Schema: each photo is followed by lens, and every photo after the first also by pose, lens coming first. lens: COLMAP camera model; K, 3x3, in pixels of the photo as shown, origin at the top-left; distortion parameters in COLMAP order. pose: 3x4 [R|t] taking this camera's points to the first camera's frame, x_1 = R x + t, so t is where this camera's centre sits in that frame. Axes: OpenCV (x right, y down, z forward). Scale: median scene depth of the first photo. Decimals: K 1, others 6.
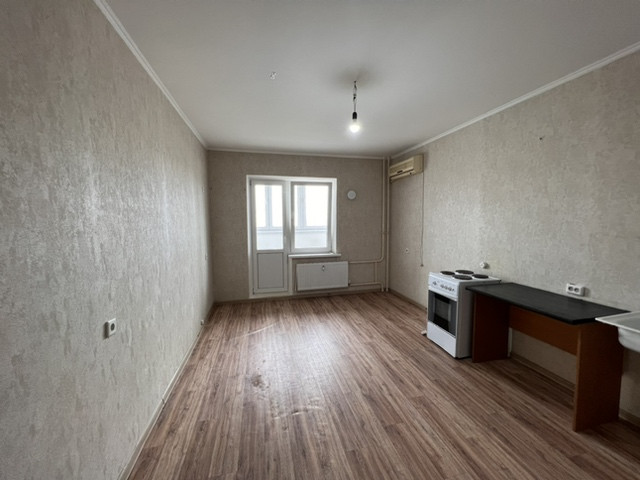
lens RADIAL K [[255.1, 0, 319.4], [0, 255.1, 238.8], [0, 0, 1]] dist [0.000167, 0.000110]
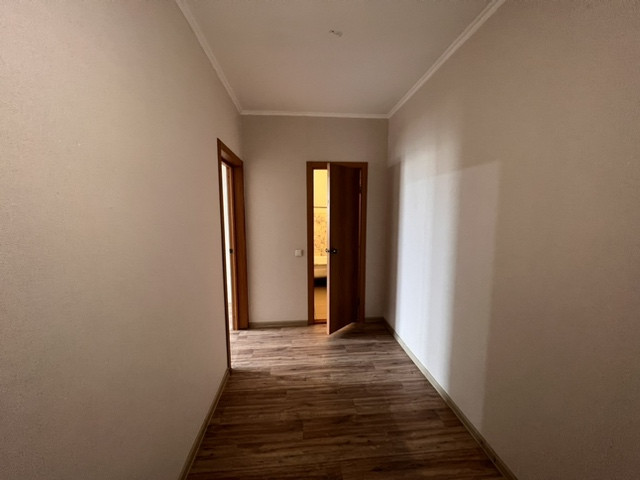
lens RADIAL K [[255.1, 0, 319.3], [0, 255.1, 239.8], [0, 0, 1]] dist [0.000167, 0.000110]
pose [[-0.145288, 0.126993, -0.981206, 1.013775], [-0.076137, 0.987352, 0.139062, -0.096432], [0.986456, 0.094910, -0.133781, 1.008300]]
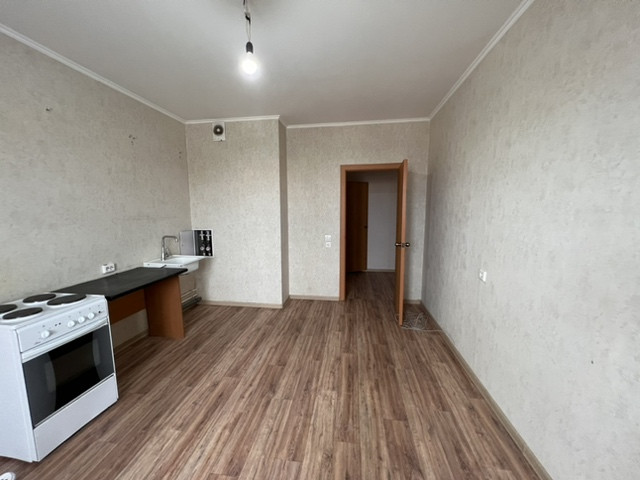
lens RADIAL K [[255.1, 0, 318.1], [0, 255.1, 240.1], [0, 0, 1]] dist [0.000167, 0.000110]
pose [[-0.933016, -0.030210, 0.358564, -0.308607], [0.042177, 0.980419, 0.192351, -0.114406], [-0.357354, 0.194590, -0.913473, 1.774967]]
